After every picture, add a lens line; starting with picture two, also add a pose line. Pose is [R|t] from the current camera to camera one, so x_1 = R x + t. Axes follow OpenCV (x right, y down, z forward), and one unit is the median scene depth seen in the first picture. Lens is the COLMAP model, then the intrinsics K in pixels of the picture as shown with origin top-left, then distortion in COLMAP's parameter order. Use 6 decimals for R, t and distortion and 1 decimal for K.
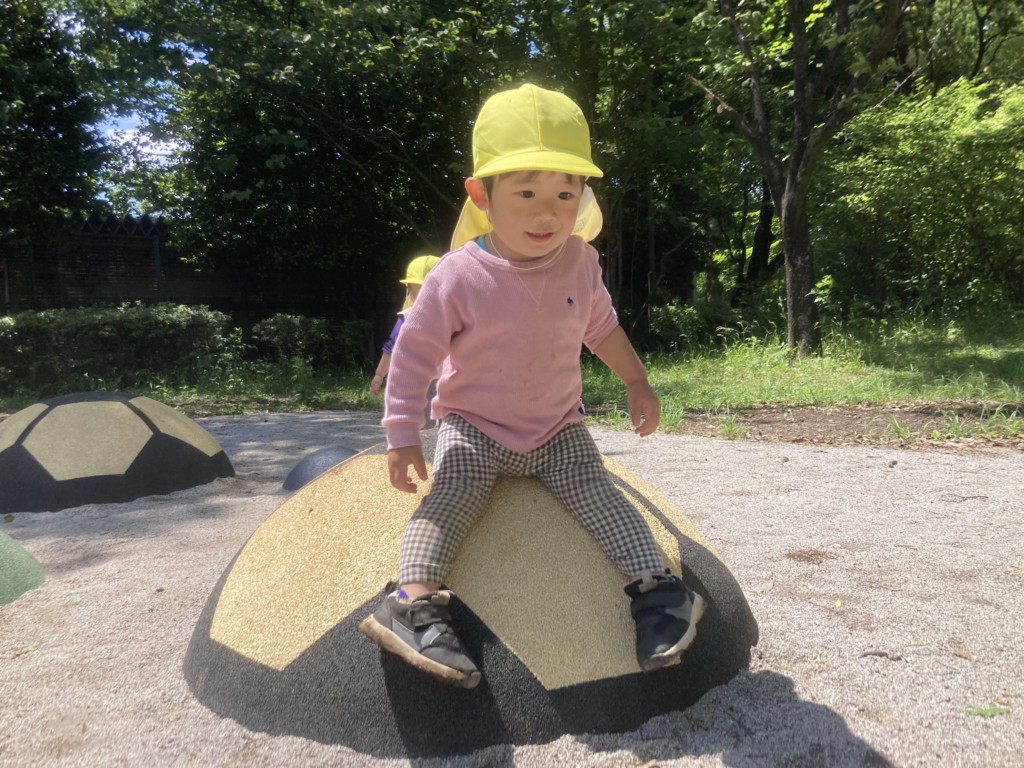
lens RADIAL K [[839.5, 0, 512.7], [0, 839.5, 384.3], [0, 0, 1]] dist [0.014664, 0.004833]
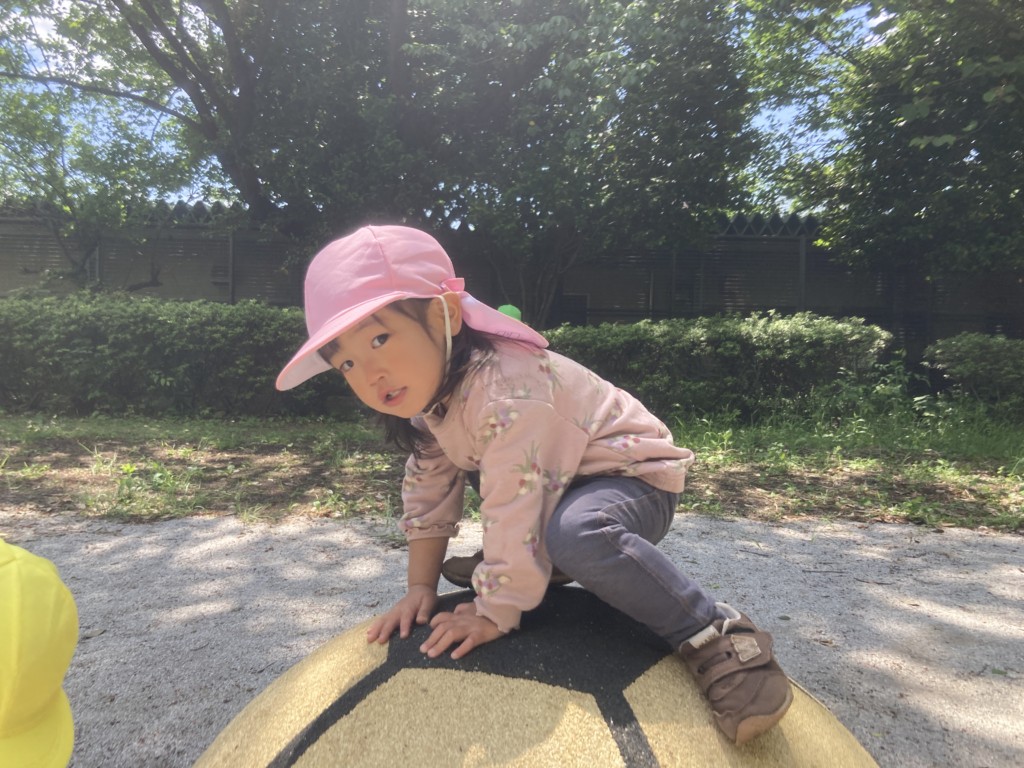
lens RADIAL K [[839.5, 0, 512.3], [0, 839.5, 384.6], [0, 0, 1]] dist [0.014664, 0.004833]
pose [[0.748576, 0.078831, -0.658346, -0.057398], [-0.085698, 0.996082, 0.021829, -0.014192], [0.657487, 0.040078, 0.752399, 0.139460]]
